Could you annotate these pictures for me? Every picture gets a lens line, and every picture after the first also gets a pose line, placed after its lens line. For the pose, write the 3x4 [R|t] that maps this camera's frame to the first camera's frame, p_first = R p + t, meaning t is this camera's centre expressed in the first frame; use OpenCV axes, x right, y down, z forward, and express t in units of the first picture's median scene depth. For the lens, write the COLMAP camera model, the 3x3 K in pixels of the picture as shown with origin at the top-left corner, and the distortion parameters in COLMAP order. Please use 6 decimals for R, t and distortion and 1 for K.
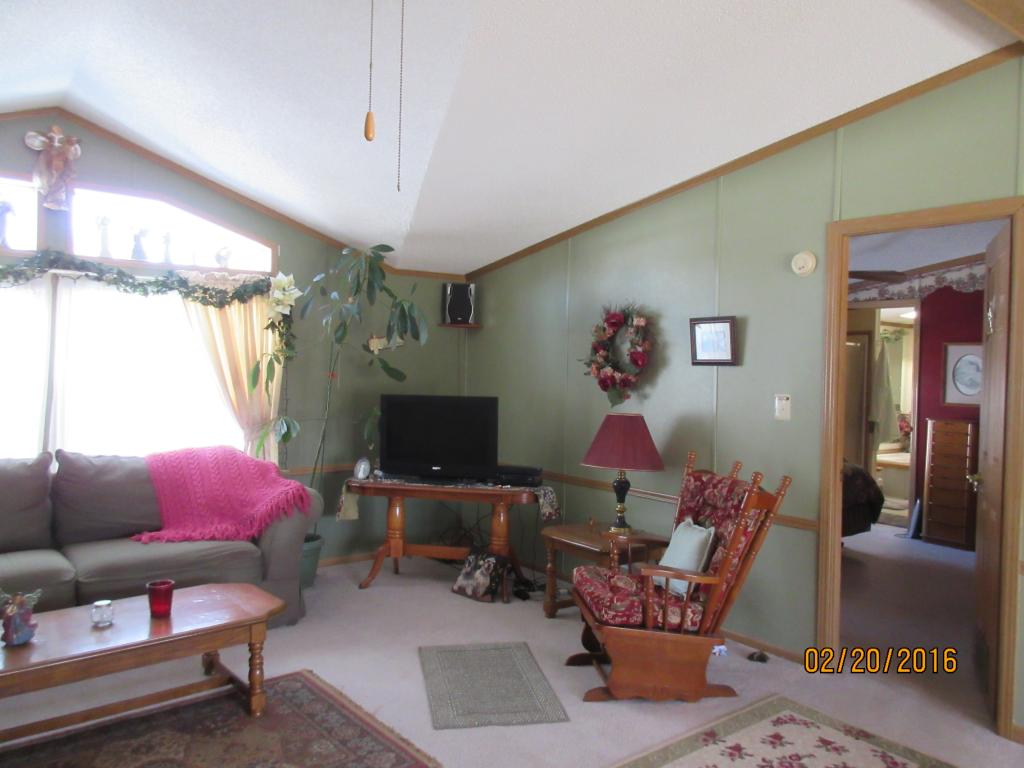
lens RADIAL K [[782.4, 0, 515.3], [0, 782.4, 385.3], [0, 0, 1]] dist [0.007386, 0.014565]
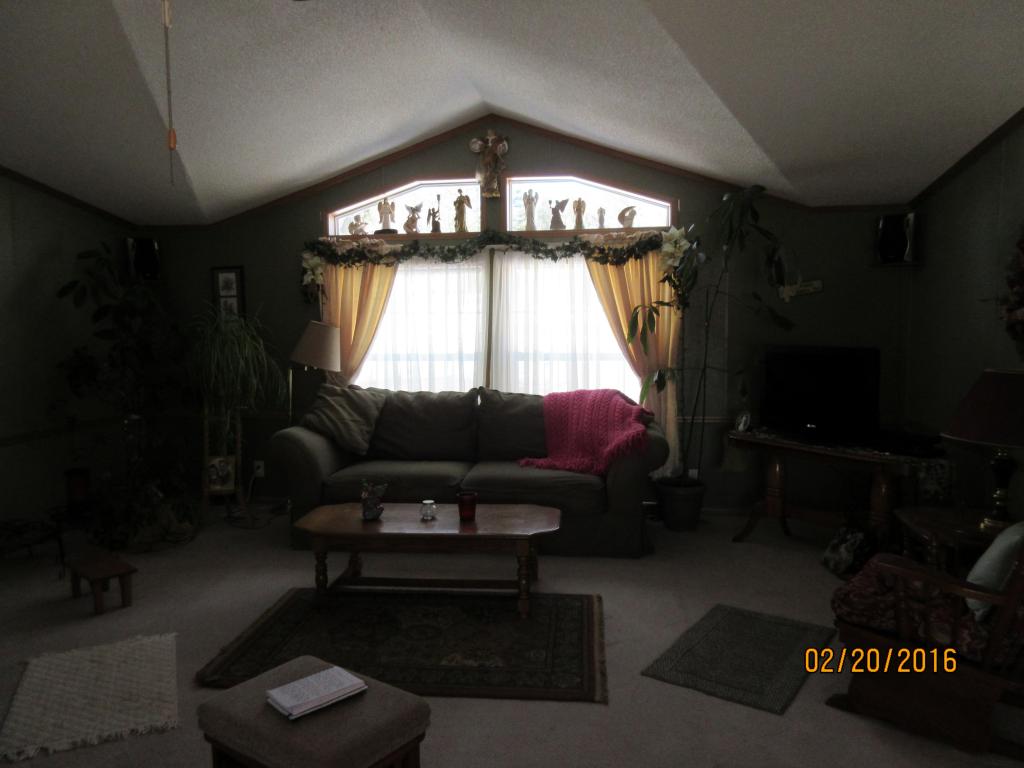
lens RADIAL K [[782.4, 0, 506.8], [0, 782.4, 386.3], [0, 0, 1]] dist [0.007386, 0.014565]
pose [[0.695016, 0.039307, -0.717919, 0.339547], [0.005446, 0.998188, 0.059923, 0.004040], [0.718974, -0.045557, 0.693543, 0.132171]]
